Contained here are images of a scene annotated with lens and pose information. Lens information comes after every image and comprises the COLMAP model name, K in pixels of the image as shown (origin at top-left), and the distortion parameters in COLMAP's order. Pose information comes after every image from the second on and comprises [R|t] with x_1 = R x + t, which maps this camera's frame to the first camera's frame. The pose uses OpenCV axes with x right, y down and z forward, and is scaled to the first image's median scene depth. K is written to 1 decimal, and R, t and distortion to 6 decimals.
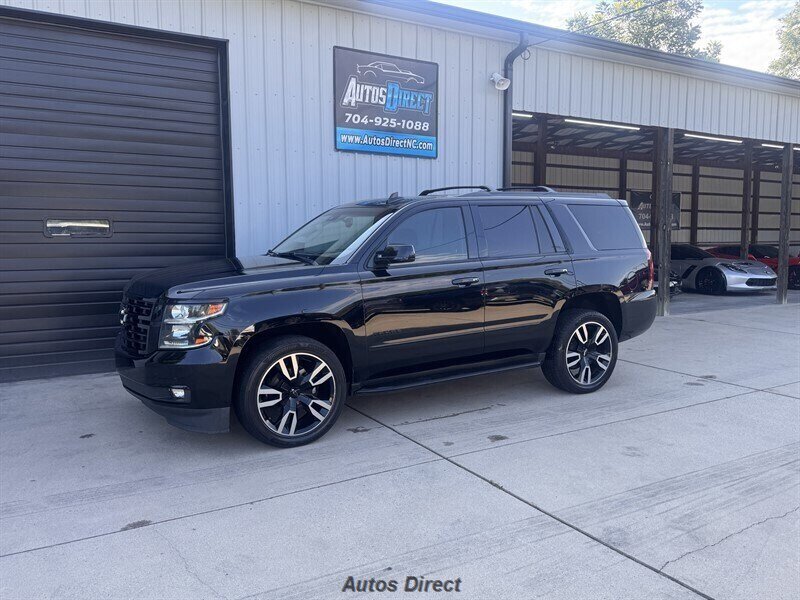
lens RADIAL K [[653.3, 0, 398.4], [0, 653.3, 301.9], [0, 0, 1]] dist [0.146480, -0.271103]
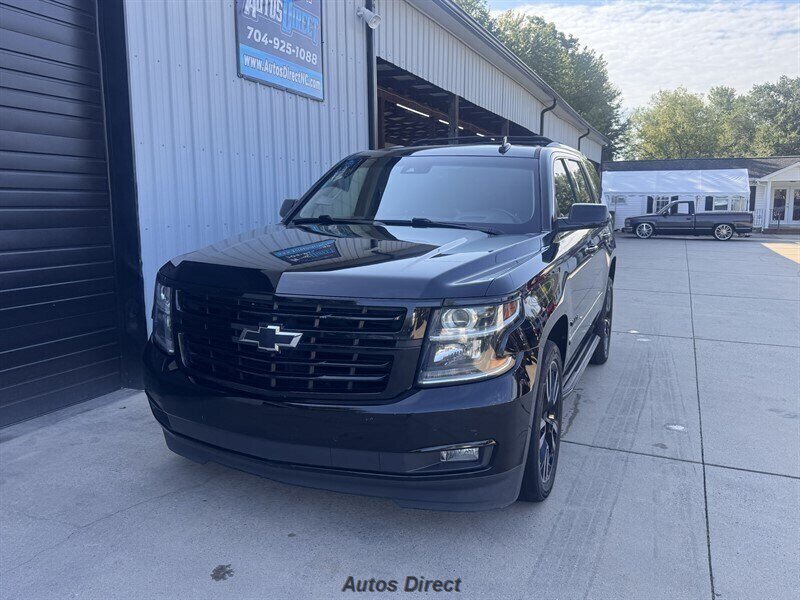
lens RADIAL K [[664.5, 0, 399.6], [0, 664.5, 292.8], [0, 0, 1]] dist [0.080621, -0.137258]
pose [[0.806878, -0.076478, 0.585747, -0.392513], [0.056422, 0.997028, 0.052454, -0.022941], [-0.588018, -0.009275, 0.808795, 0.299424]]
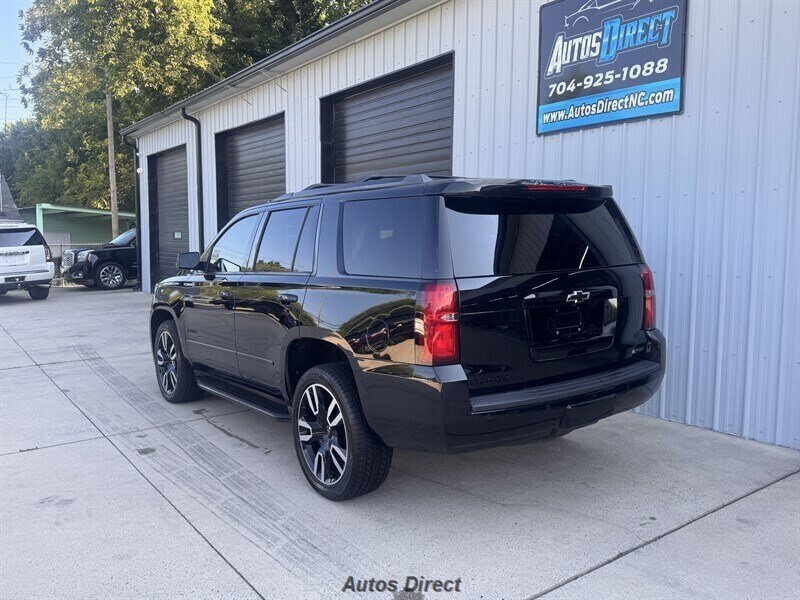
lens RADIAL K [[661.5, 0, 396.0], [0, 661.5, 291.3], [0, 0, 1]] dist [0.077309, -0.133405]
pose [[0.080186, 0.084463, -0.993195, 0.695317], [-0.096497, 0.992381, 0.076603, -0.086421], [0.992098, 0.089698, 0.087726, 0.760827]]
